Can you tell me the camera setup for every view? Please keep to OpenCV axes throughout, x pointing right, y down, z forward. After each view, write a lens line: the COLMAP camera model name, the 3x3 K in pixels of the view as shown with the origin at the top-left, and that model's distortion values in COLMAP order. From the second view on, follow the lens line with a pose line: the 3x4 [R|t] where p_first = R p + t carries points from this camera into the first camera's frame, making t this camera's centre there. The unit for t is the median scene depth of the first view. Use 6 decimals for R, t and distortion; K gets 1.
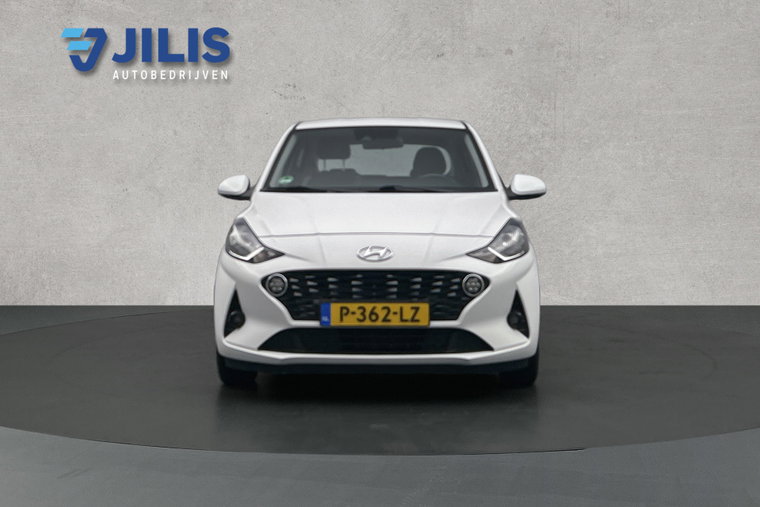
lens RADIAL K [[613.1, 0, 380.0], [0, 613.1, 253.5], [0, 0, 1]] dist [-0.000010, 0.002555]
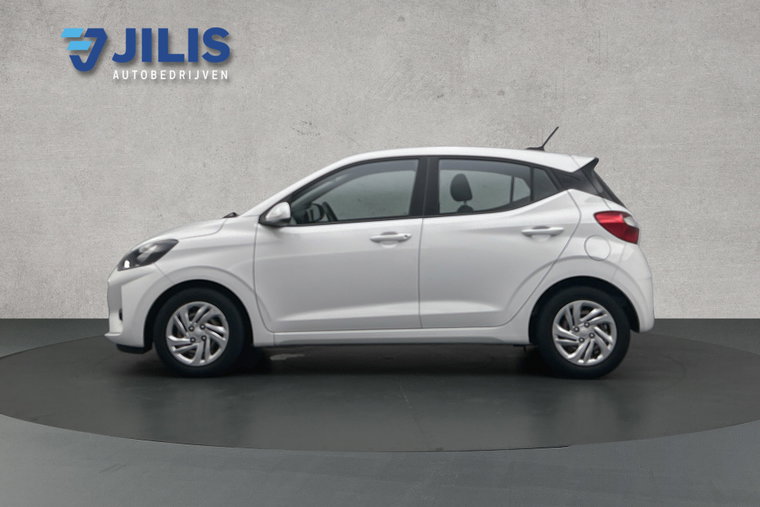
lens RADIAL K [[613.1, 0, 380.0], [0, 613.1, 253.5], [0, 0, 1]] dist [-0.000010, 0.002555]
pose [[1.000000, -0.000143, -0.000127, -0.012112], [0.000143, 1.000000, -0.000056, -0.034571], [0.000127, 0.000056, 1.000000, -0.123941]]
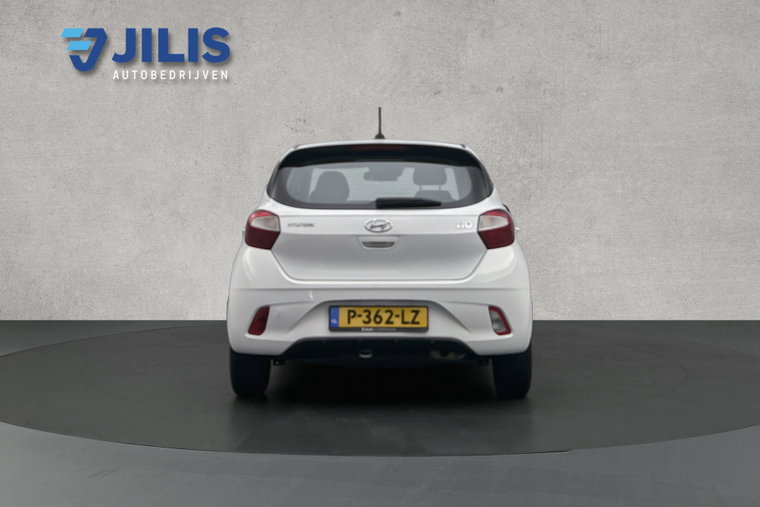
lens RADIAL K [[613.1, 0, 380.0], [0, 613.1, 253.5], [0, 0, 1]] dist [-0.000010, 0.002555]
pose [[1.000000, -0.000152, -0.000111, -0.004396], [0.000152, 1.000000, -0.000050, -0.034865], [0.000111, 0.000050, 1.000000, -0.099089]]
